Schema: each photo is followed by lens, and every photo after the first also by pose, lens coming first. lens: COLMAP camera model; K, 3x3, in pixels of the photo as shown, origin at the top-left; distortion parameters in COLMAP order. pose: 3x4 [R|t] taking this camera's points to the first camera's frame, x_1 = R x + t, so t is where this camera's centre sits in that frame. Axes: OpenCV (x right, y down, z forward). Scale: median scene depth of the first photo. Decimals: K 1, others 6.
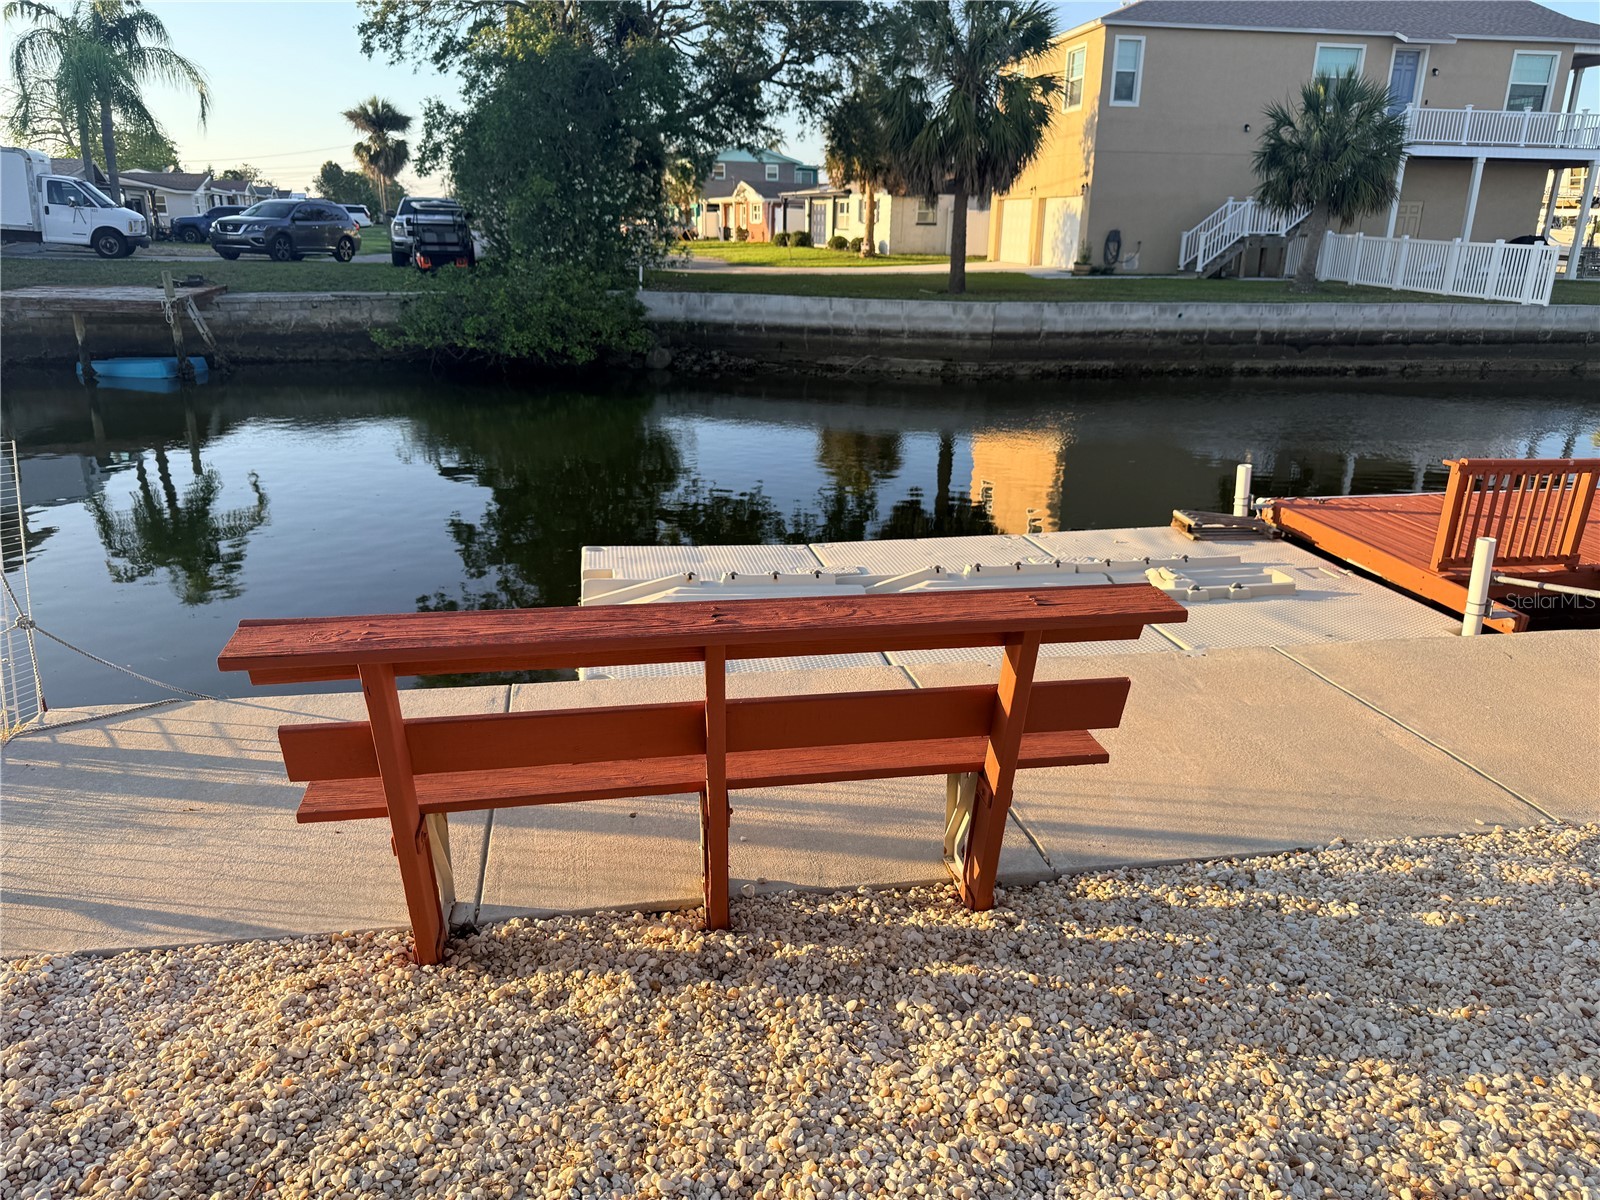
lens RADIAL K [[1128.5, 0, 798.0], [0, 1128.5, 606.5], [0, 0, 1]] dist [0.039311, -0.049814]
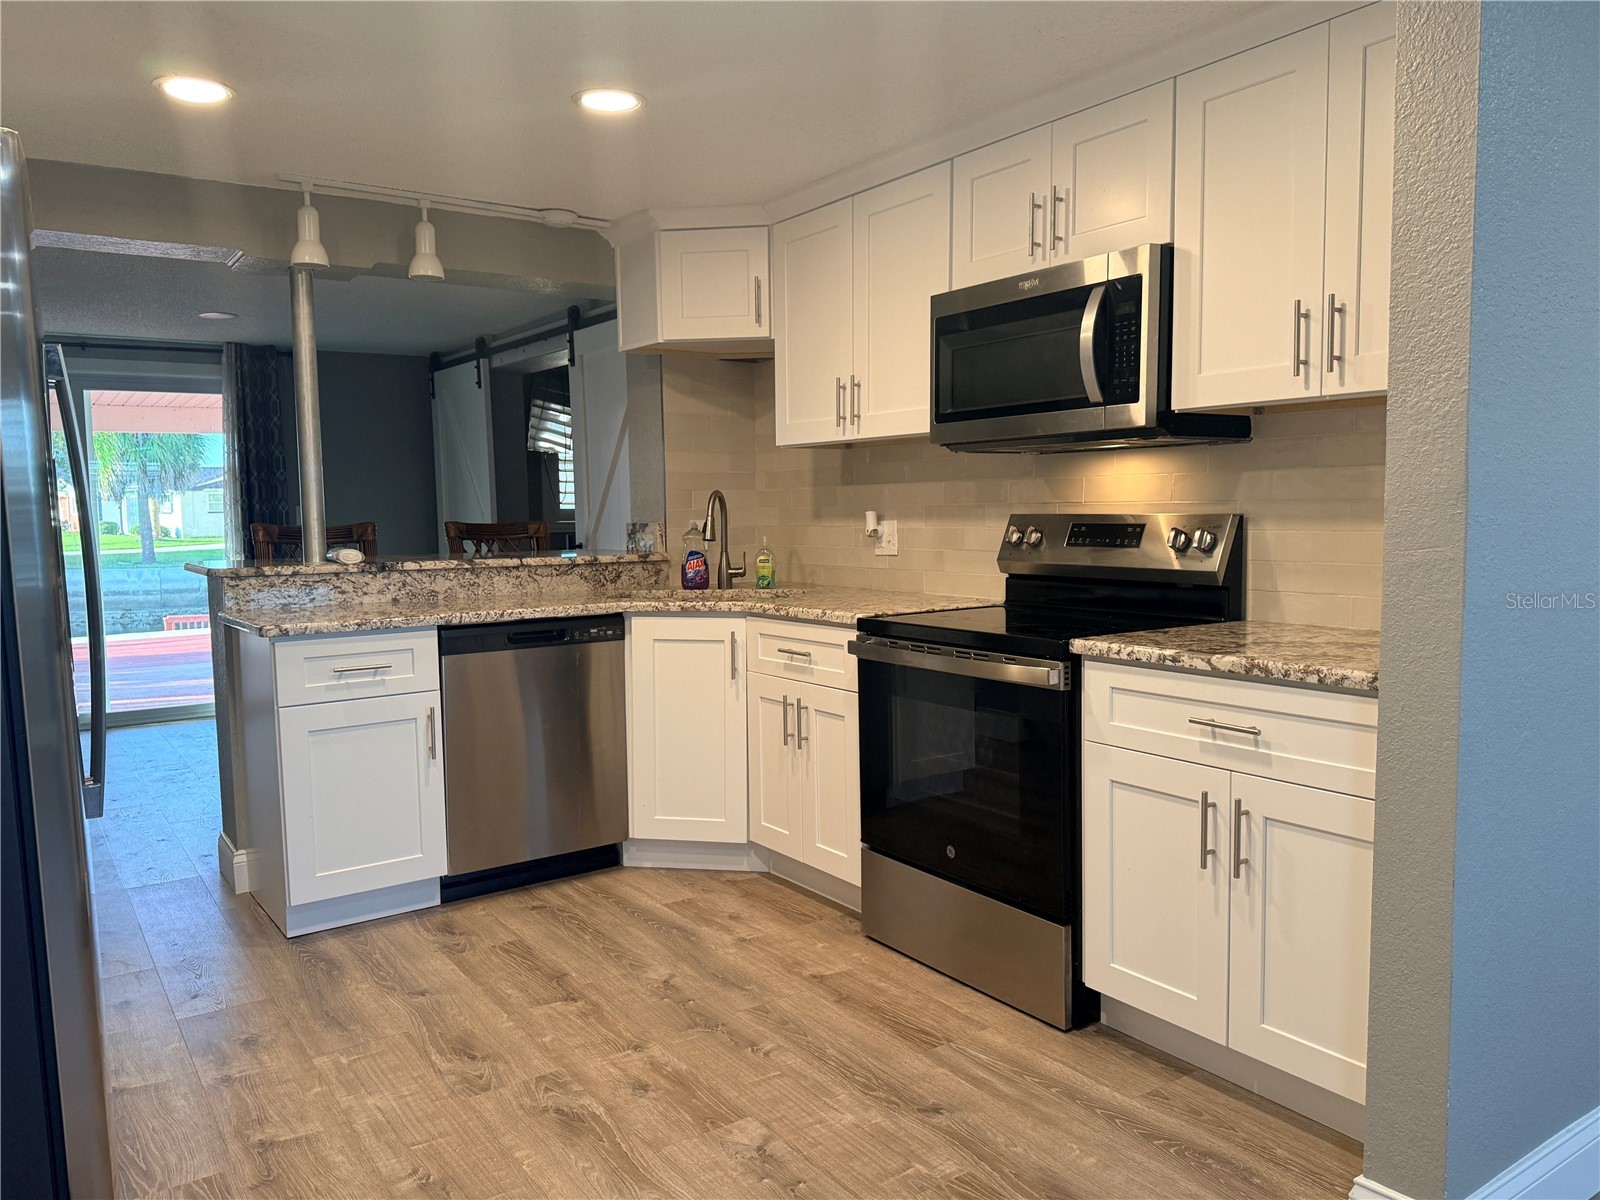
lens RADIAL K [[1183.1, 0, 770.1], [0, 1183.1, 603.1], [0, 0, 1]] dist [0.055291, -0.051594]
pose [[0.912322, -0.060684, 0.404952, 0.244200], [0.156395, 0.965622, -0.207643, 0.179436], [-0.378430, 0.252770, 0.890448, -0.533429]]
